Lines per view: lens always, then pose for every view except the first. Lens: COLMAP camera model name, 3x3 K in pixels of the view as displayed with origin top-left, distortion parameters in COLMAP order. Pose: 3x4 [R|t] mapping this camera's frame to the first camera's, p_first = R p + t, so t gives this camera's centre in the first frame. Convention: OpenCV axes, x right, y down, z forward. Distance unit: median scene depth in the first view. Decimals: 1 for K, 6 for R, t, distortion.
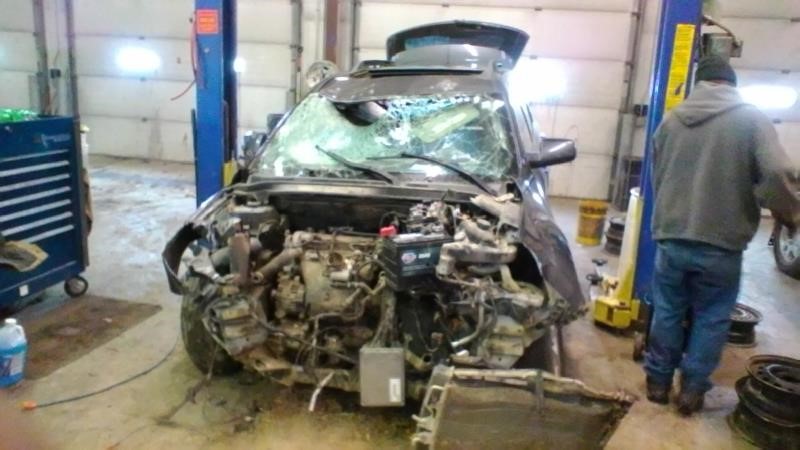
lens RADIAL K [[586.9, 0, 400.0], [0, 586.9, 225.0], [0, 0, 1]] dist [-0.003888, -0.001186]
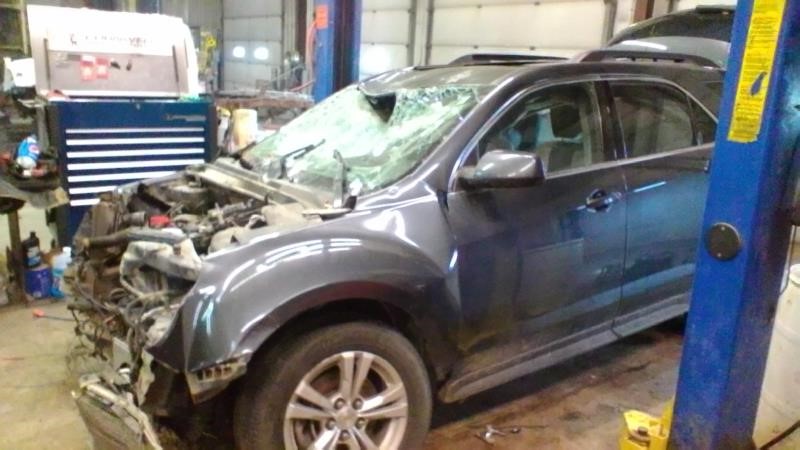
lens RADIAL K [[586.9, 0, 400.0], [0, 586.9, 225.0], [0, 0, 1]] dist [-0.003888, -0.001186]
pose [[0.760085, 0.165091, -0.628502, 0.546547], [-0.179320, 0.982922, 0.041325, -0.058967], [0.624591, 0.081293, 0.776709, 0.345259]]
